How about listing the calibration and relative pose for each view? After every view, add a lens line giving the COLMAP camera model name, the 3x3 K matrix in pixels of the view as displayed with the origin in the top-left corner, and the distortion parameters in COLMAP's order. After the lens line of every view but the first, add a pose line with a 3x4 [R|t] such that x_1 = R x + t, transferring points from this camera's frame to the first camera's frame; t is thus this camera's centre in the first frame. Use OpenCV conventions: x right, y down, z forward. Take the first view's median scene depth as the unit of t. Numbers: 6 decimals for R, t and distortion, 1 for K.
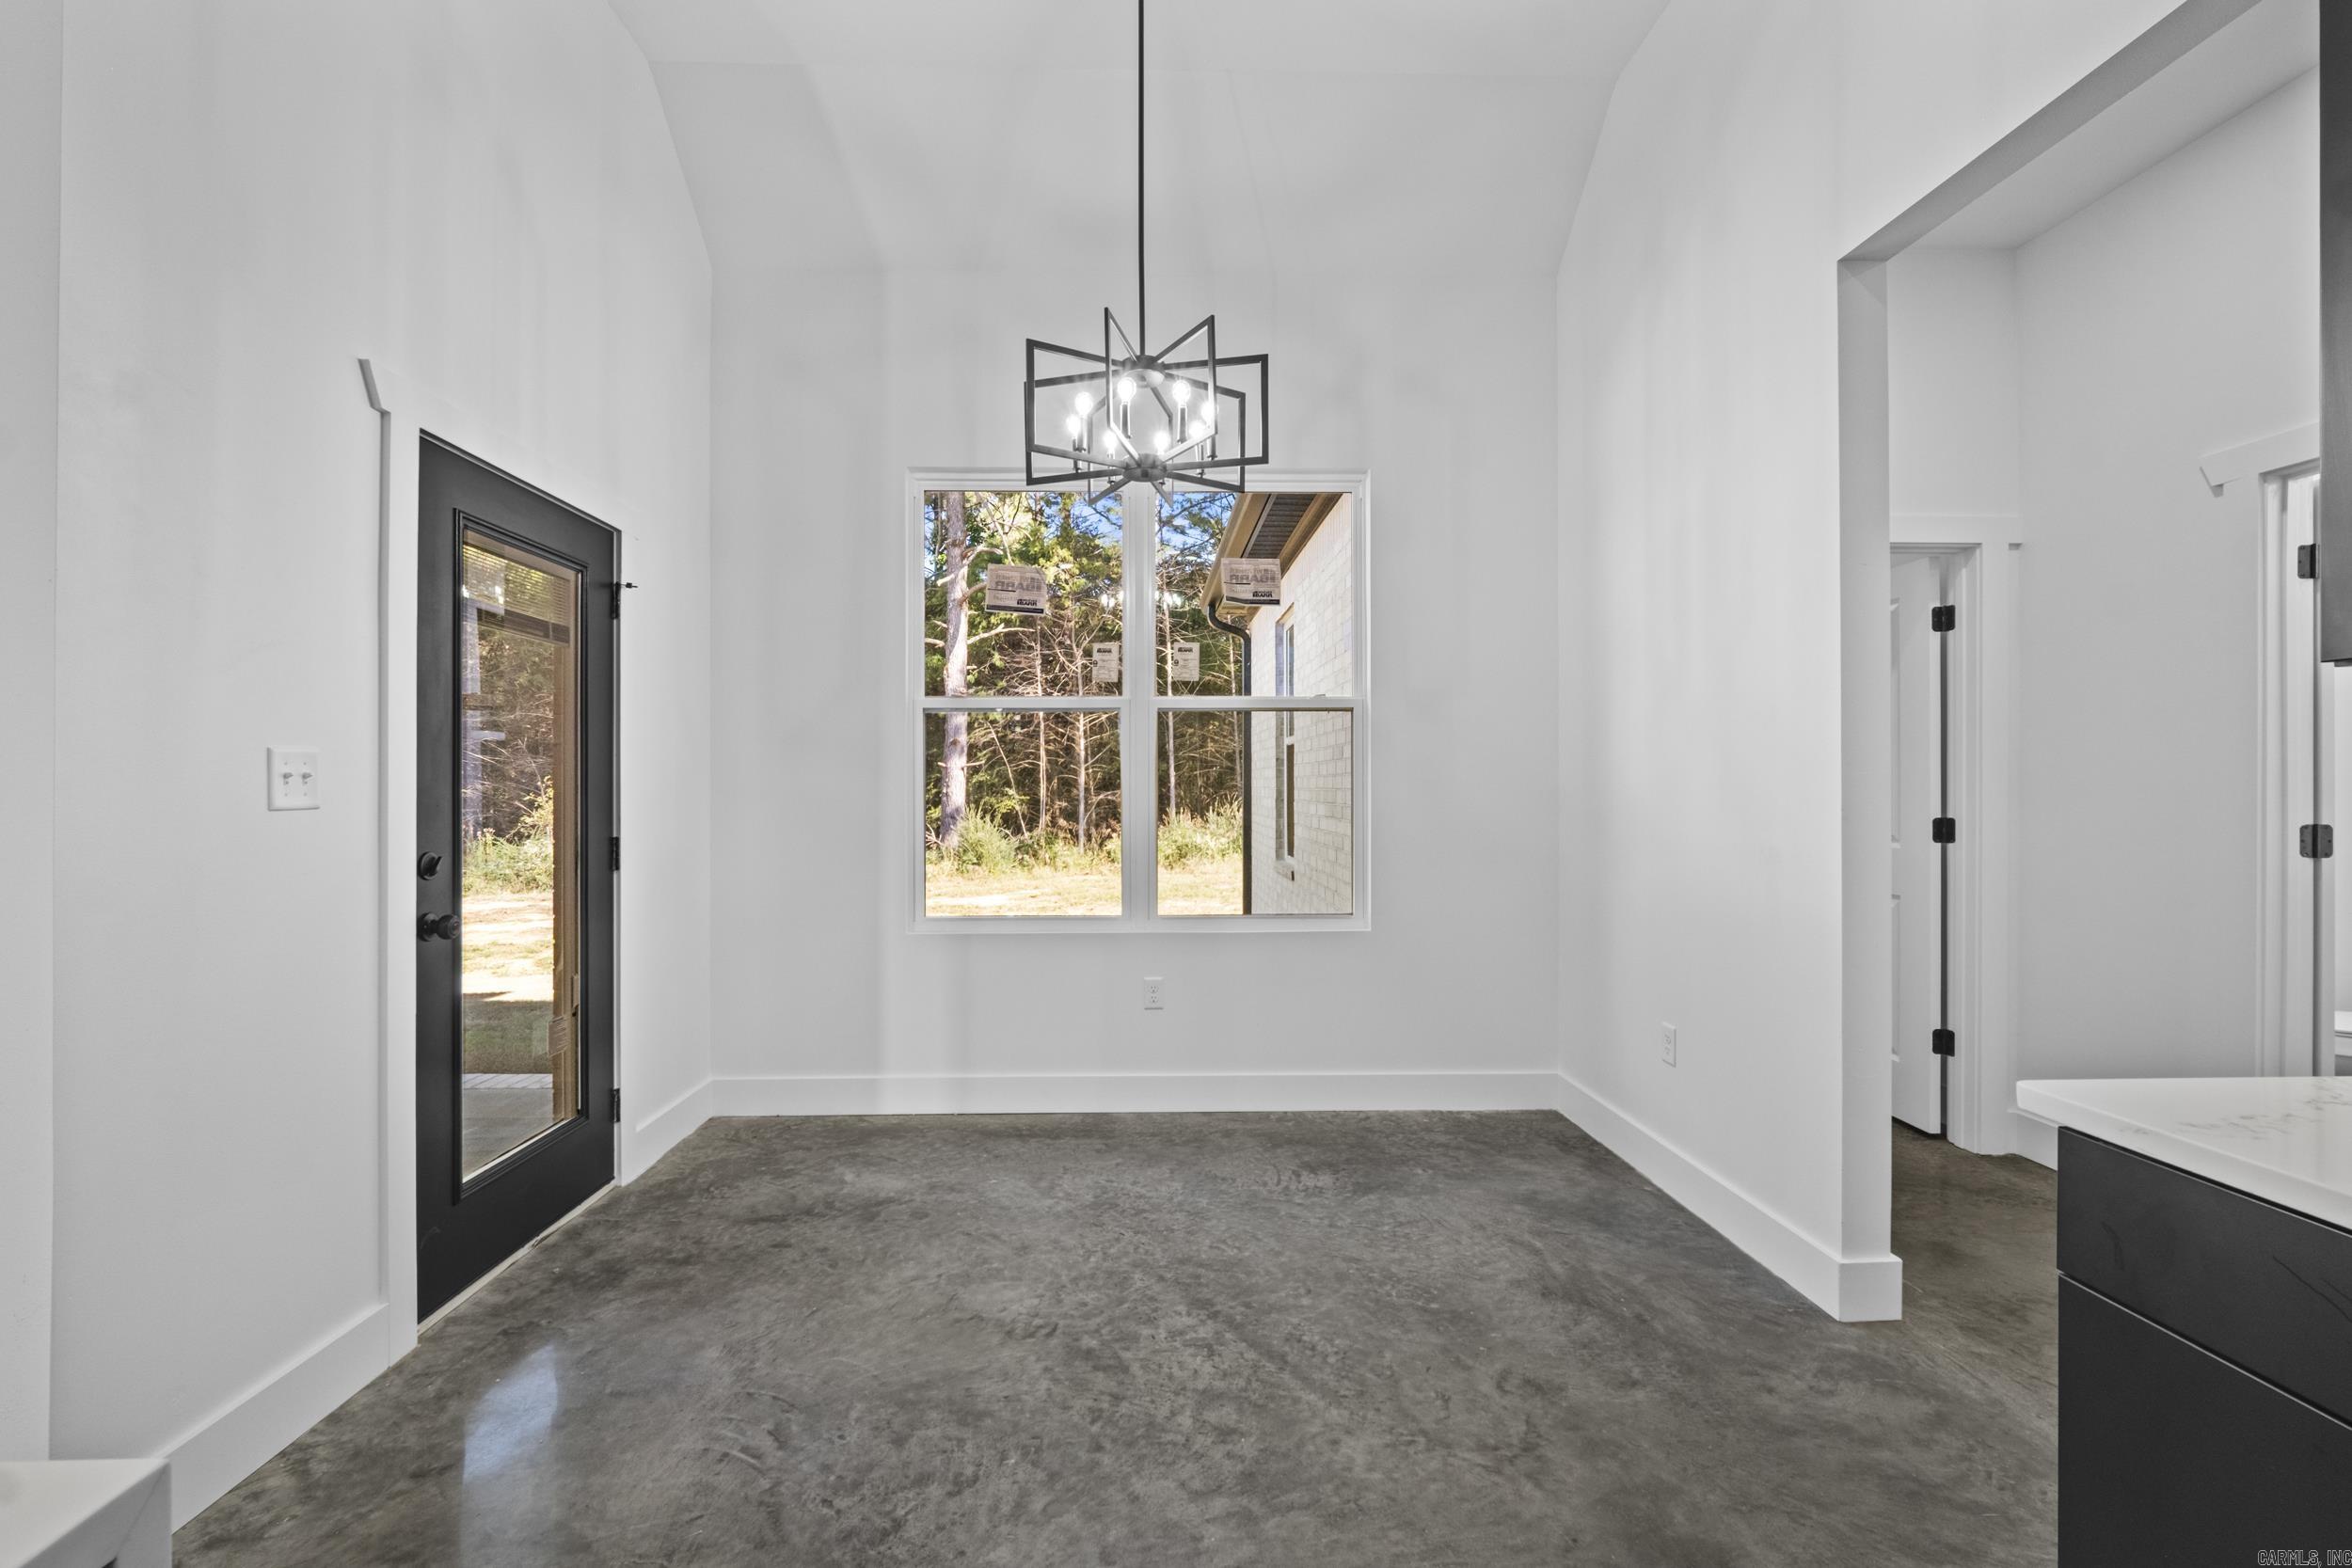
lens RADIAL K [[1022.8, 0, 1166.9], [0, 1022.8, 786.3], [0, 0, 1]] dist [-0.003230, -0.000344]
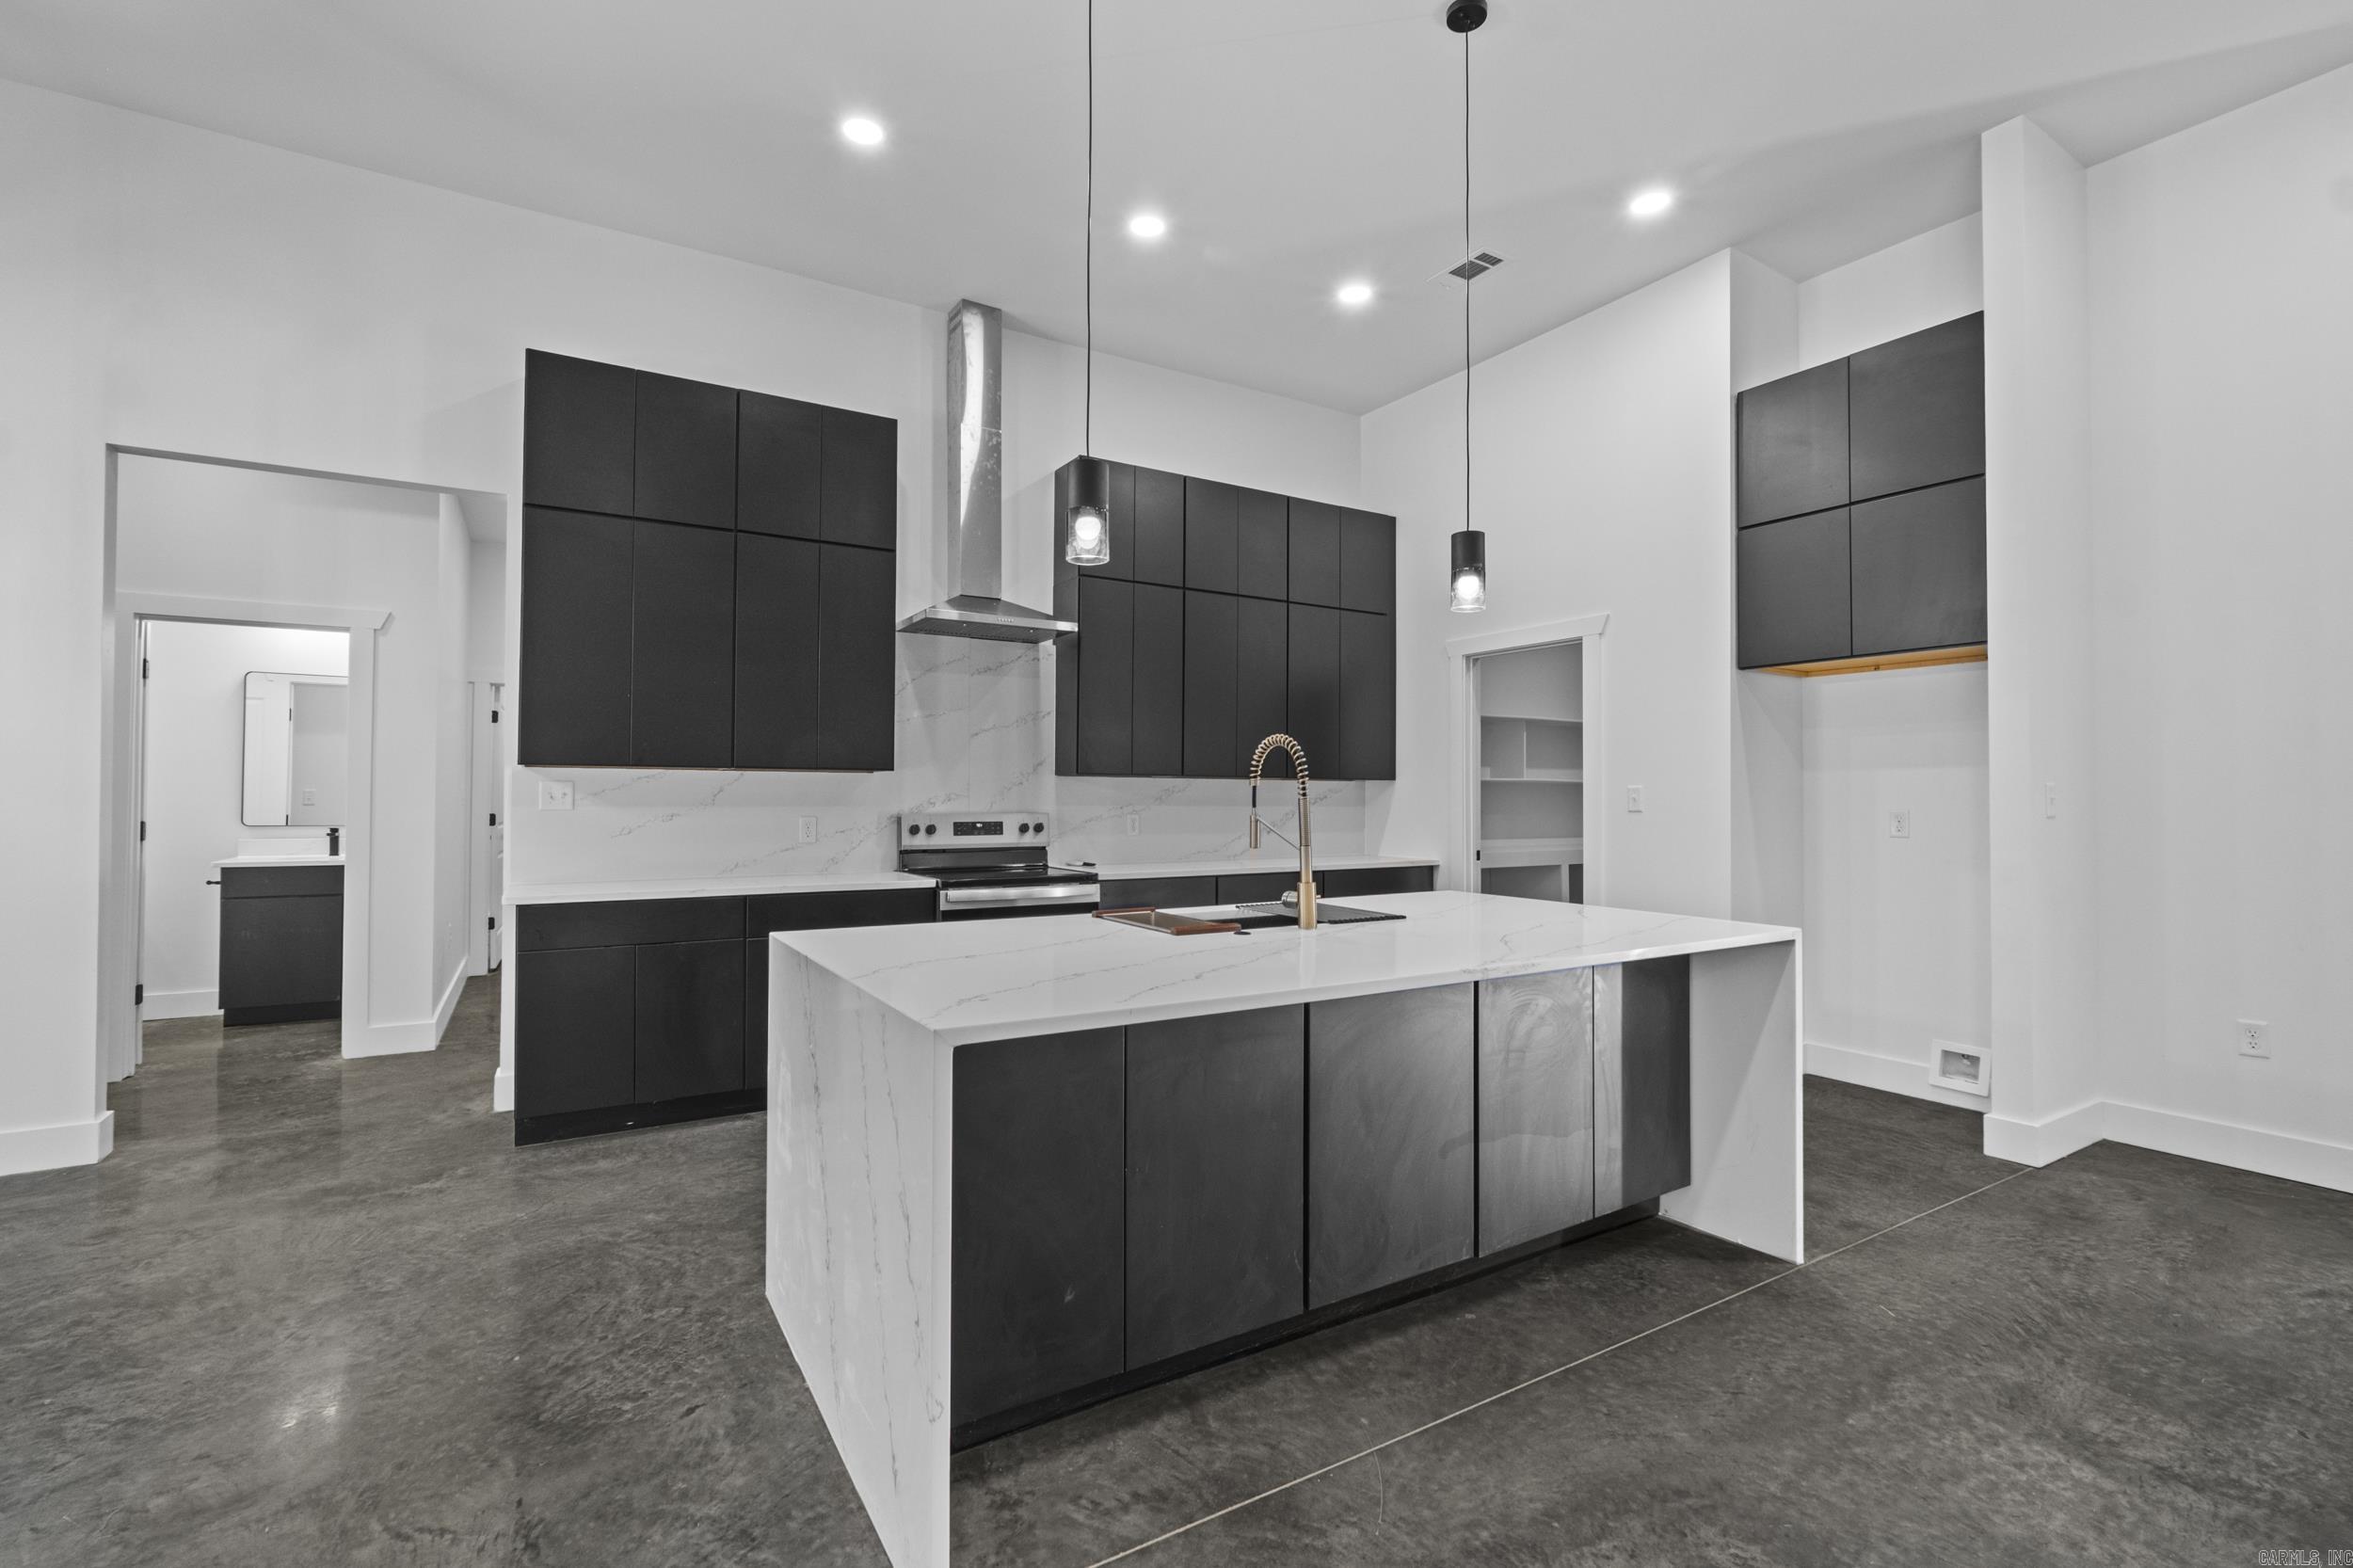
lens RADIAL K [[1023.3, 0, 1173.7], [0, 1023.3, 790.7], [0, 0, 1]] dist [-0.003230, -0.000344]
pose [[-0.510358, 0.015279, 0.859826, -1.708420], [-0.003246, 0.999801, -0.019693, 0.007589], [-0.859956, -0.012841, -0.510207, 0.500220]]
